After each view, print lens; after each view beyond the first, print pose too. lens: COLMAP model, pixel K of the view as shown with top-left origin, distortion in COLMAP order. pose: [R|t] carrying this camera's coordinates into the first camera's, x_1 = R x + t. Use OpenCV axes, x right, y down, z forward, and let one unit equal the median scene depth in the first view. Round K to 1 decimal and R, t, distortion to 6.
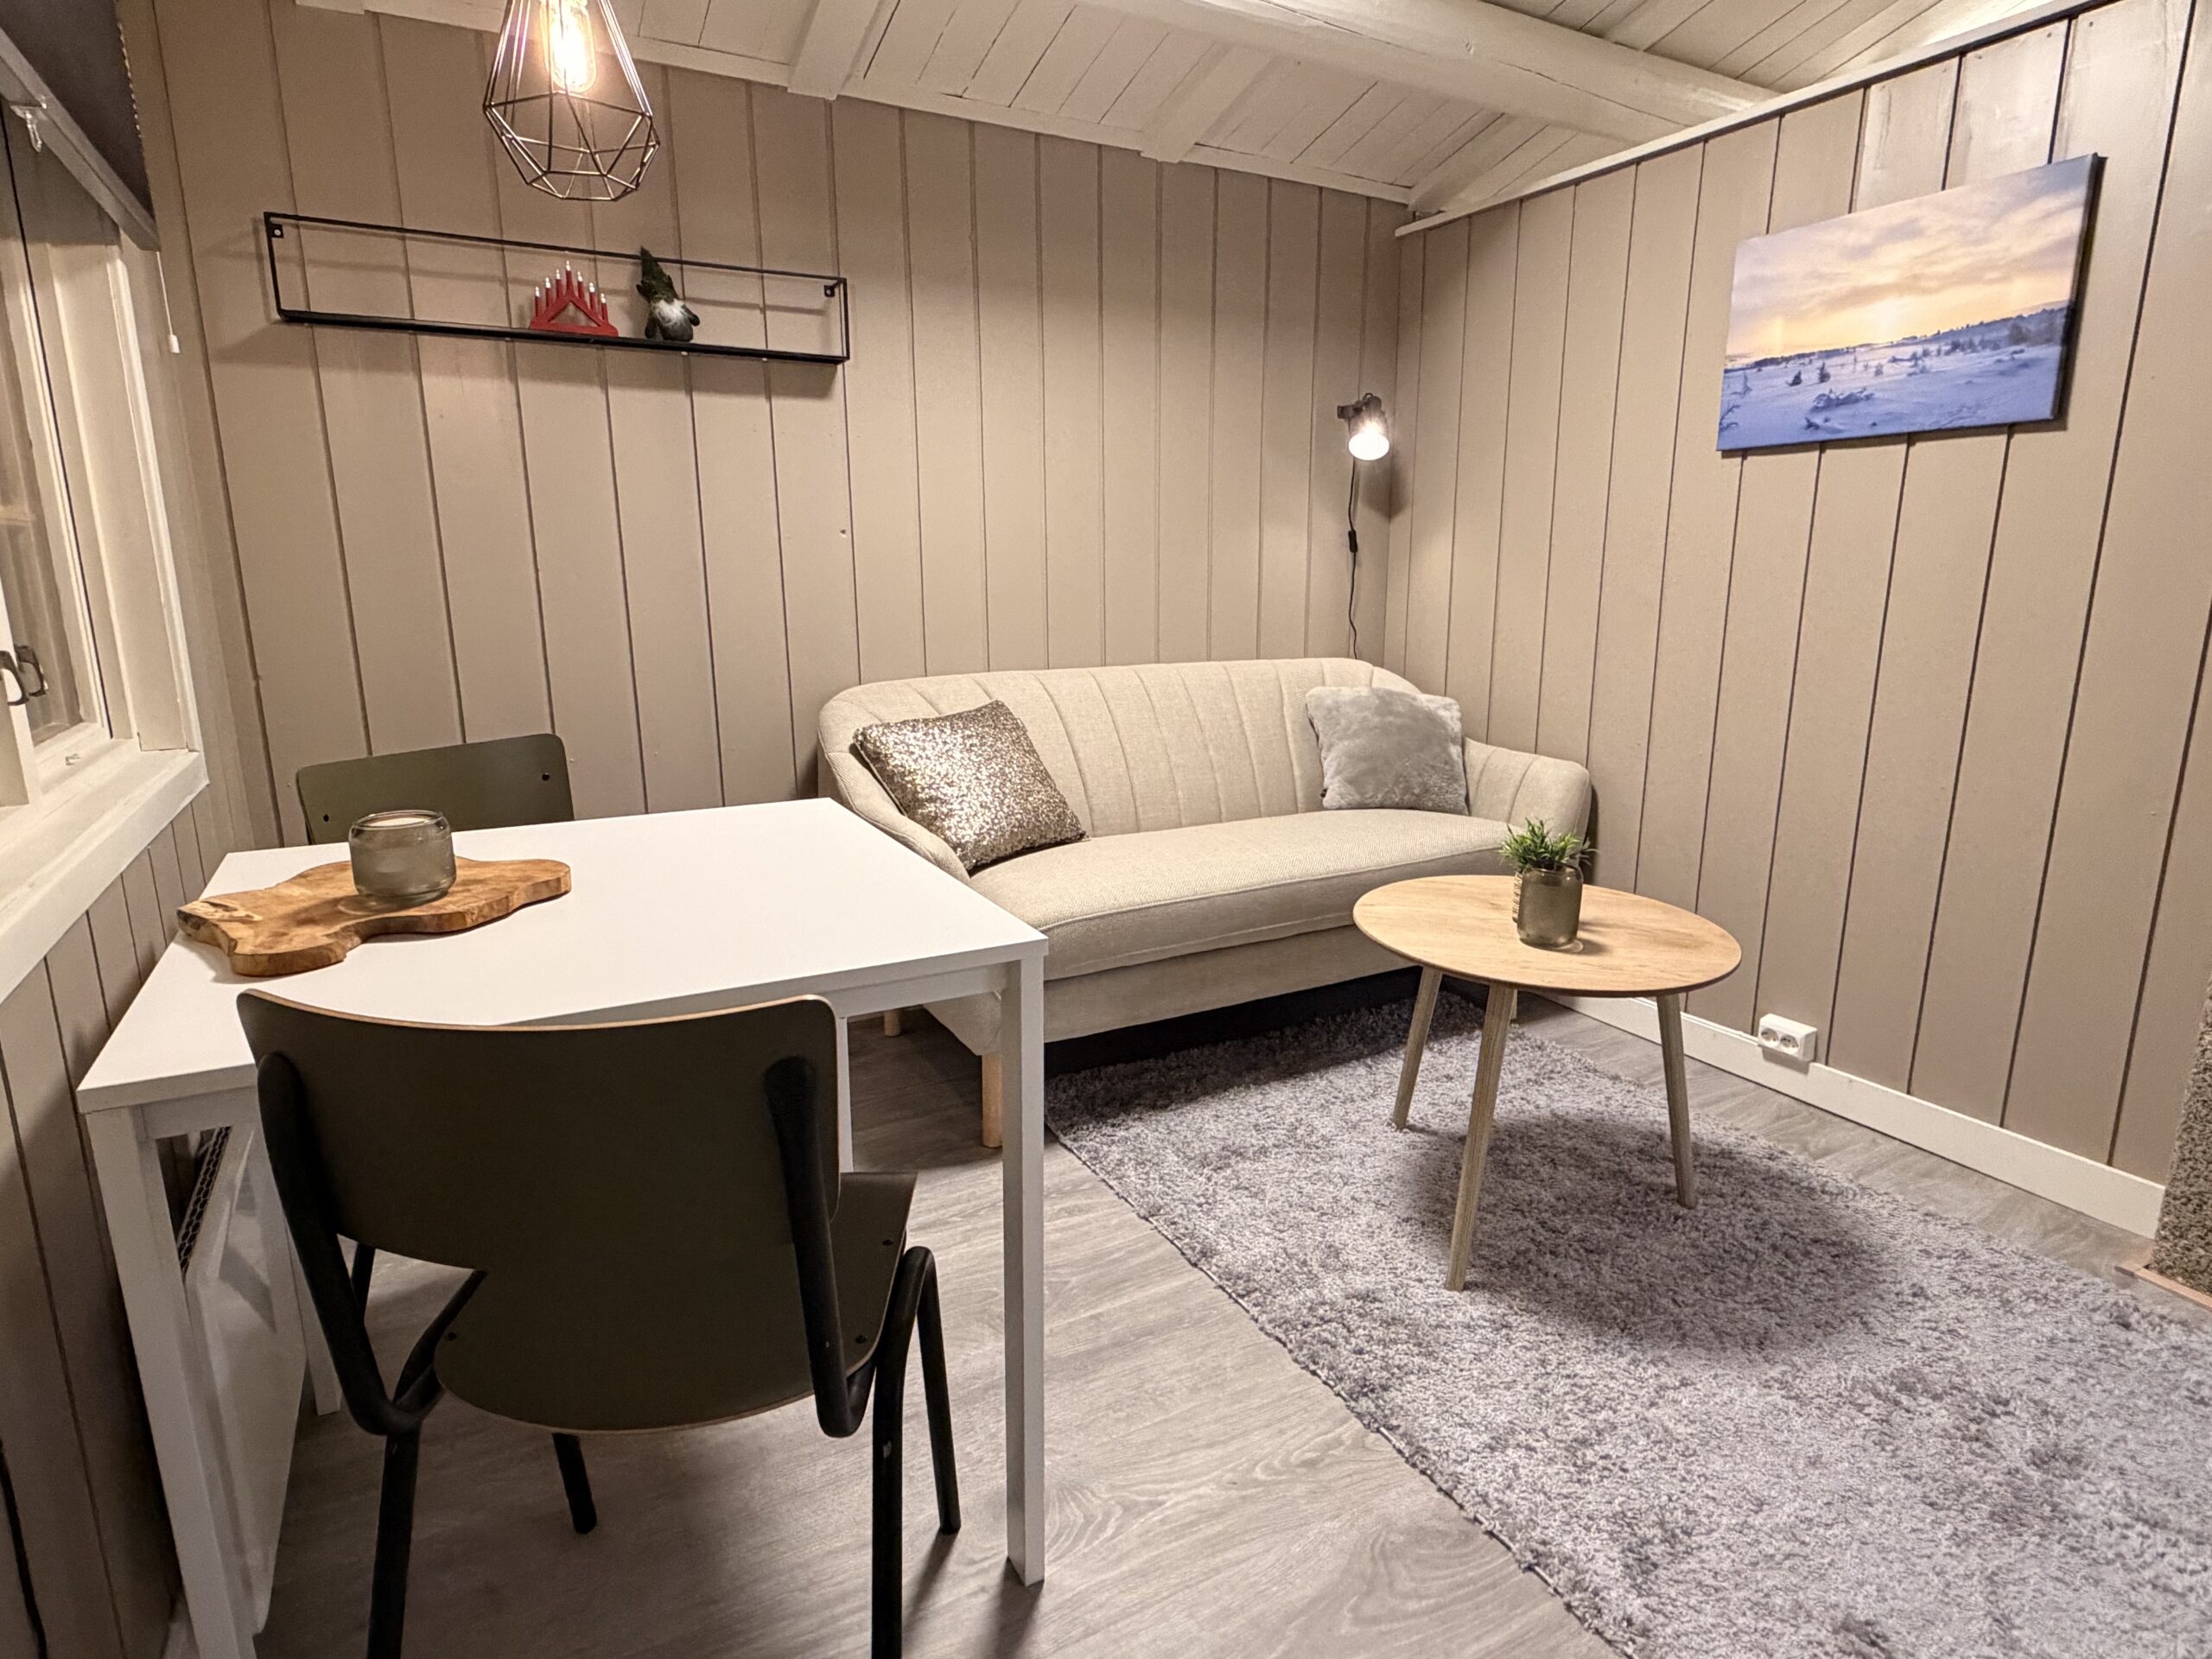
lens RADIAL K [[1208.8, 0, 1109.0], [0, 1208.8, 827.3], [0, 0, 1]] dist [-0.000260, 0.001225]
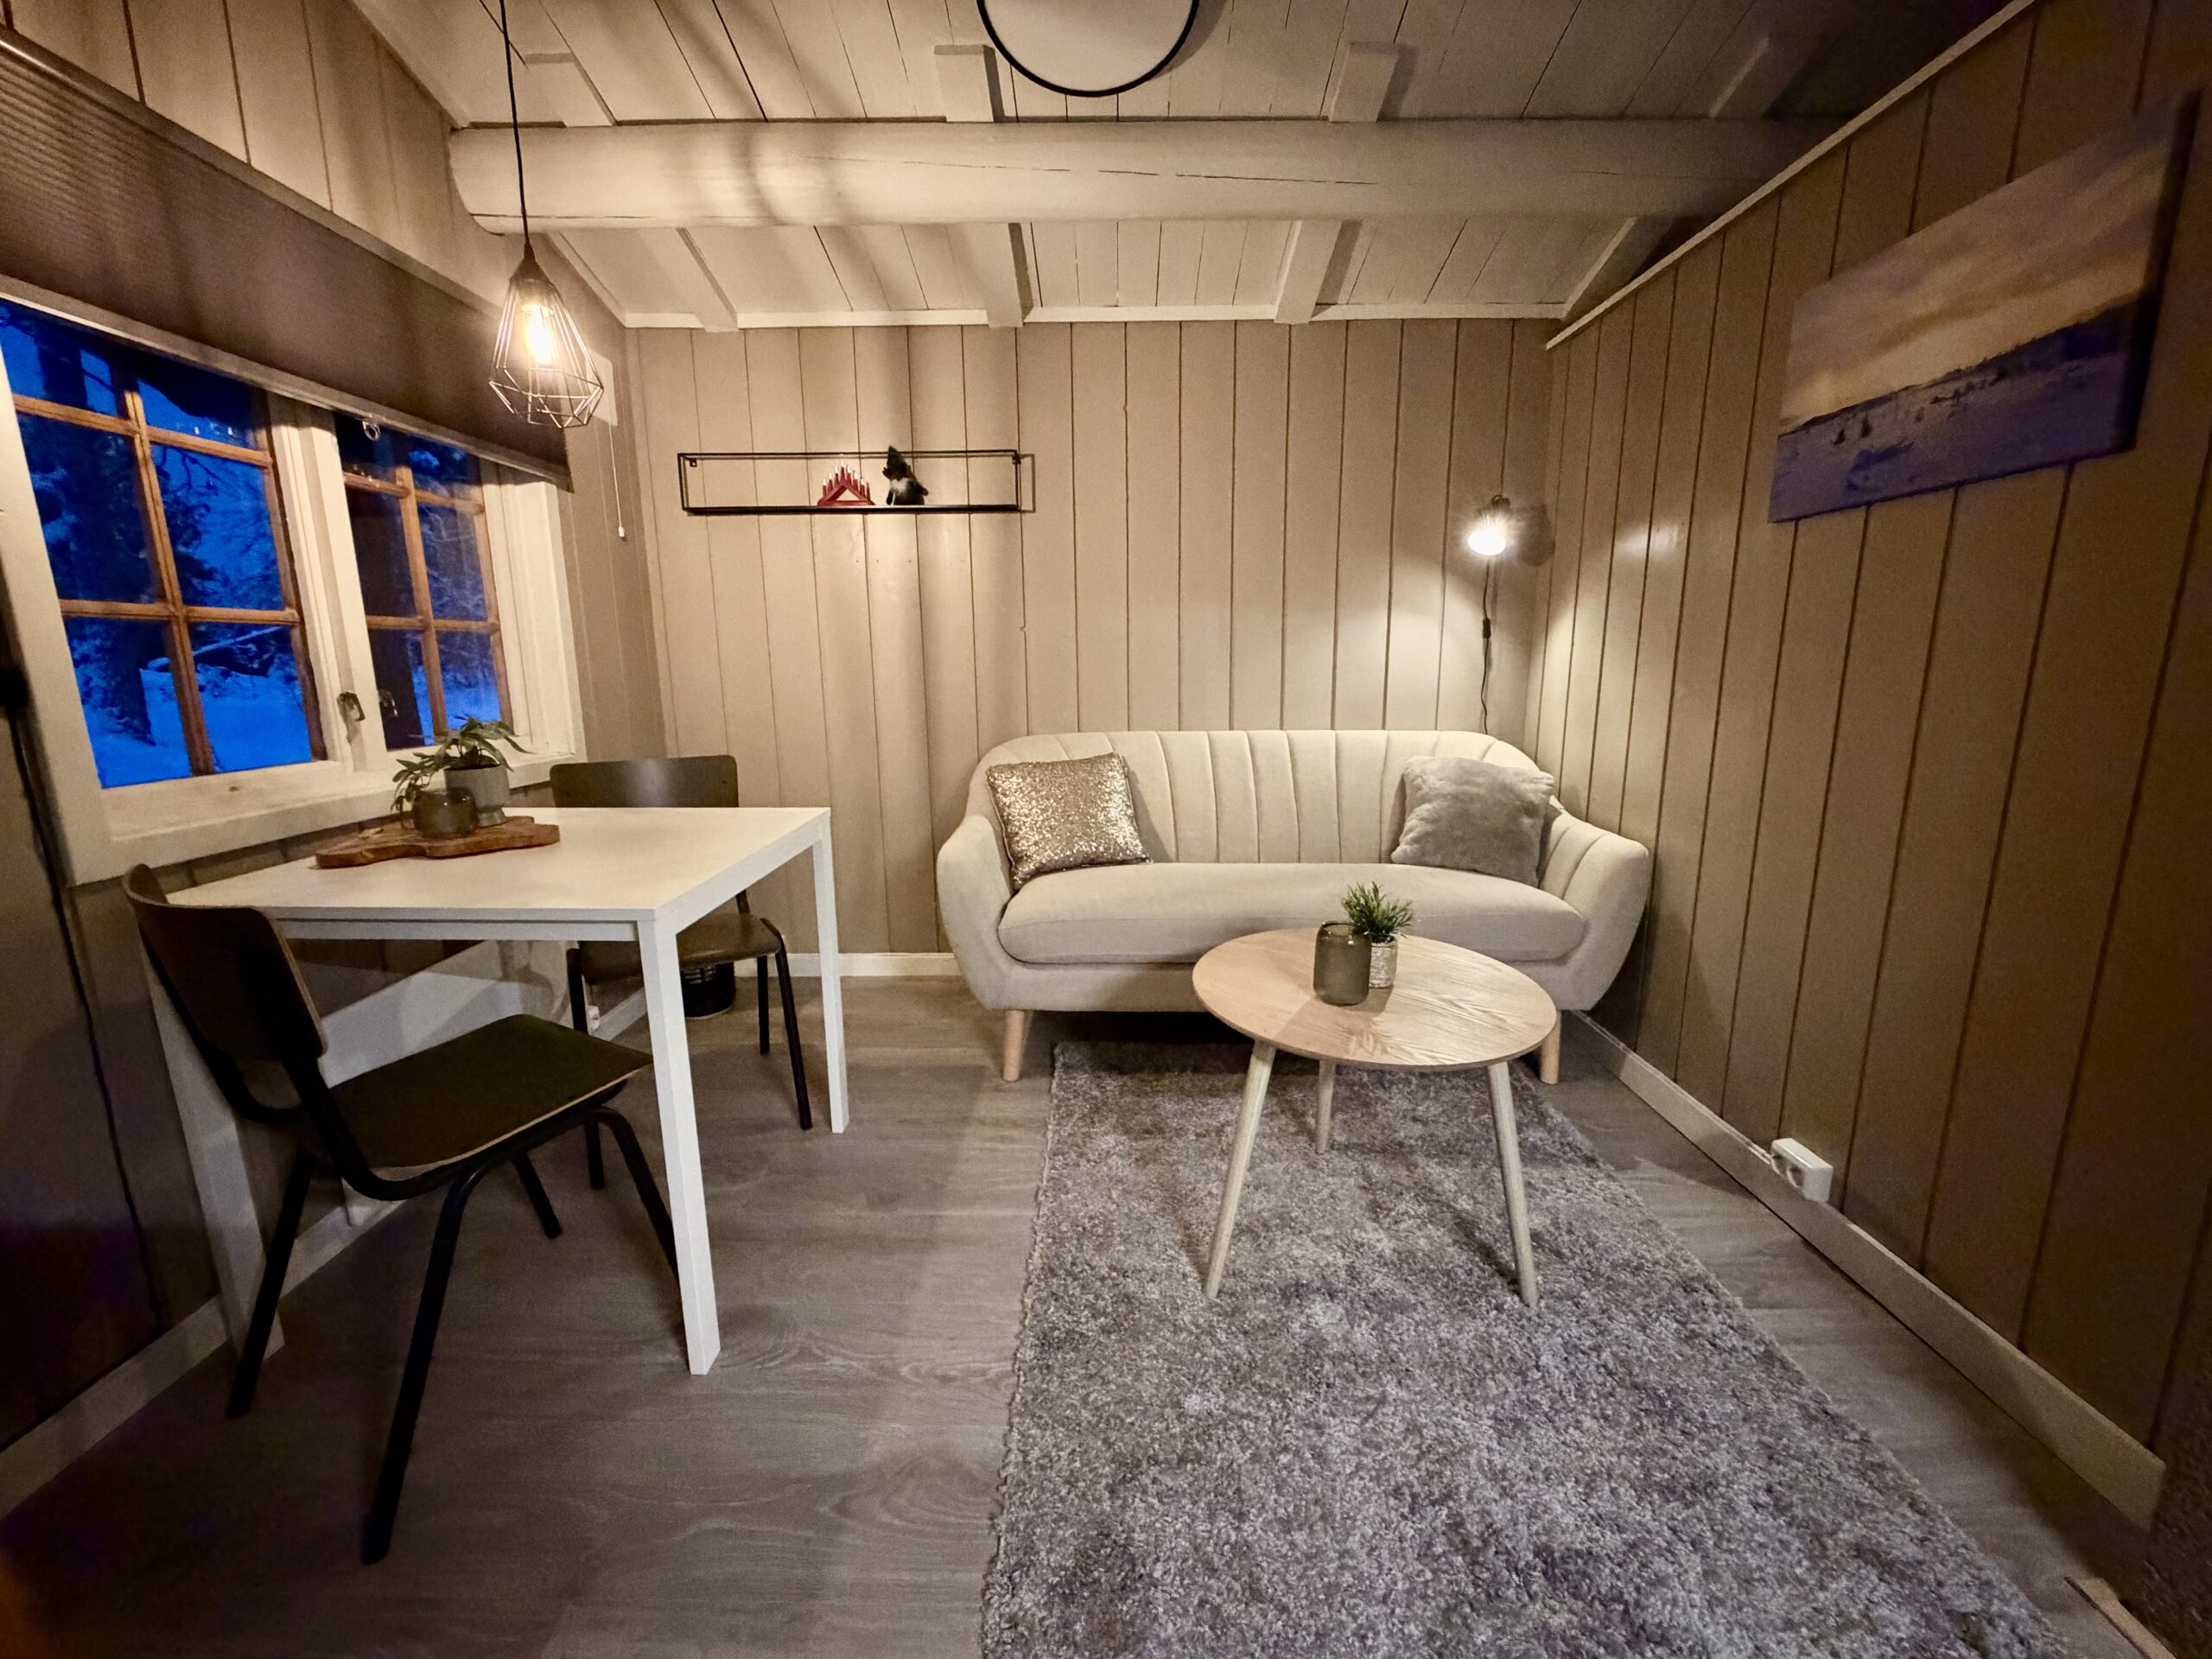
lens RADIAL K [[889.5, 0, 1098.7], [0, 889.5, 826.9], [0, 0, 1]] dist [0.003841, -0.000586]
pose [[0.866476, 0.089073, -0.491208, 0.456532], [-0.101403, 0.994844, 0.001528, -0.029099], [0.488812, 0.048486, 0.871041, 0.174545]]
